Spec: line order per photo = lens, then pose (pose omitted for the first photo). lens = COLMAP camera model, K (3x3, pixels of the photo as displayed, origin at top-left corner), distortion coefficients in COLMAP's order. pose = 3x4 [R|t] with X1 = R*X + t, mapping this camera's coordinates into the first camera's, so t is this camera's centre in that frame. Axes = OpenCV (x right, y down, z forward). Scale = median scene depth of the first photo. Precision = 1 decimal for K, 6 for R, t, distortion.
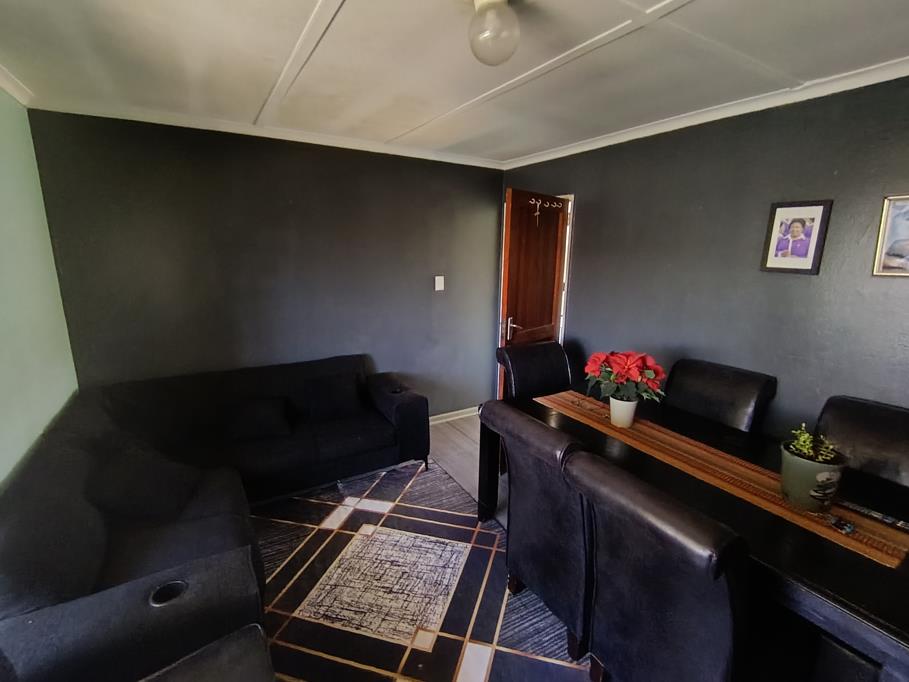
lens RADIAL K [[422.6, 0, 454.5], [0, 422.6, 341.0], [0, 0, 1]] dist [-0.001860, -0.000519]
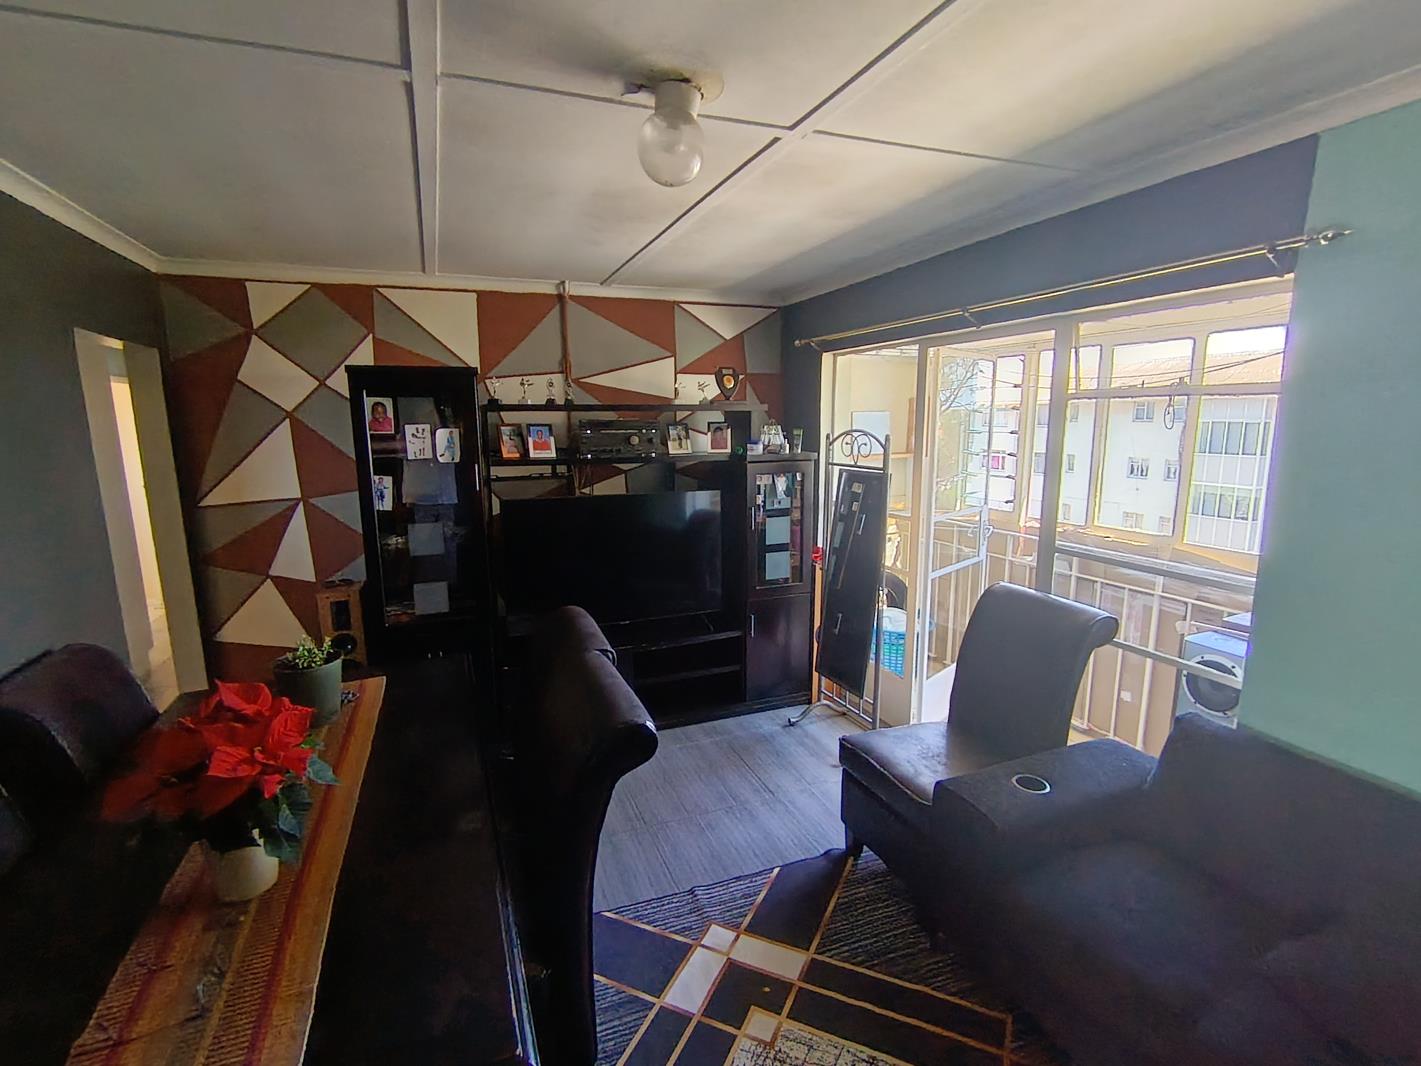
lens RADIAL K [[660.6, 0, 710.5], [0, 660.6, 533.0], [0, 0, 1]] dist [-0.001860, -0.000519]
pose [[-0.987562, -0.029652, 0.154411, -0.124856], [0.033150, 0.920715, 0.388825, -0.373647], [-0.153698, 0.389107, -0.908280, 1.595447]]
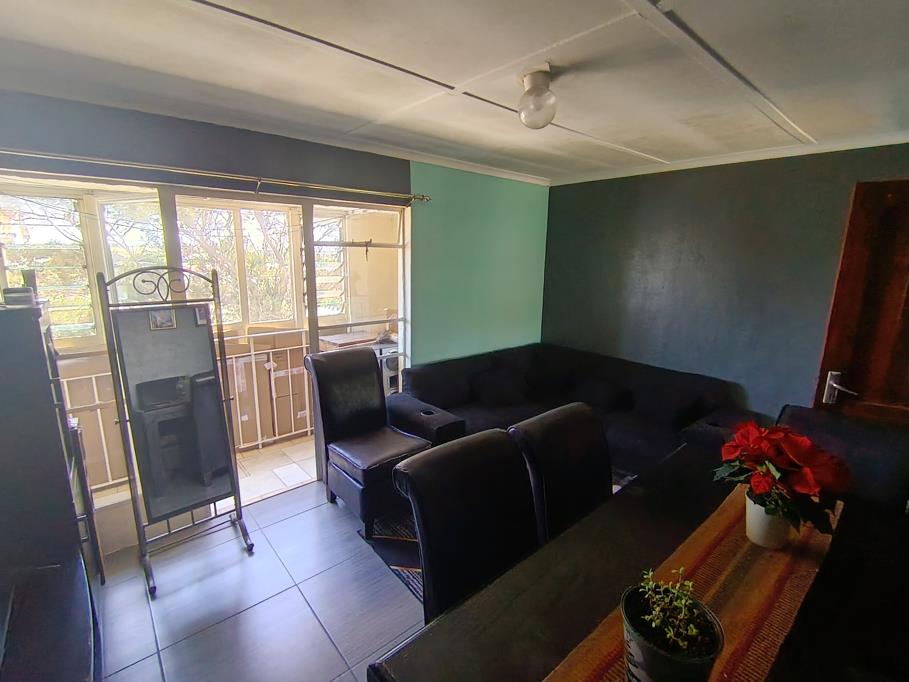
lens RADIAL K [[422.6, 0, 454.5], [0, 422.6, 341.0], [0, 0, 1]] dist [-0.001860, -0.000519]
pose [[0.165827, 0.192890, -0.967106, 1.021623], [-0.231778, 0.960836, 0.151898, -0.101544], [0.958530, 0.198965, 0.204041, 0.428995]]
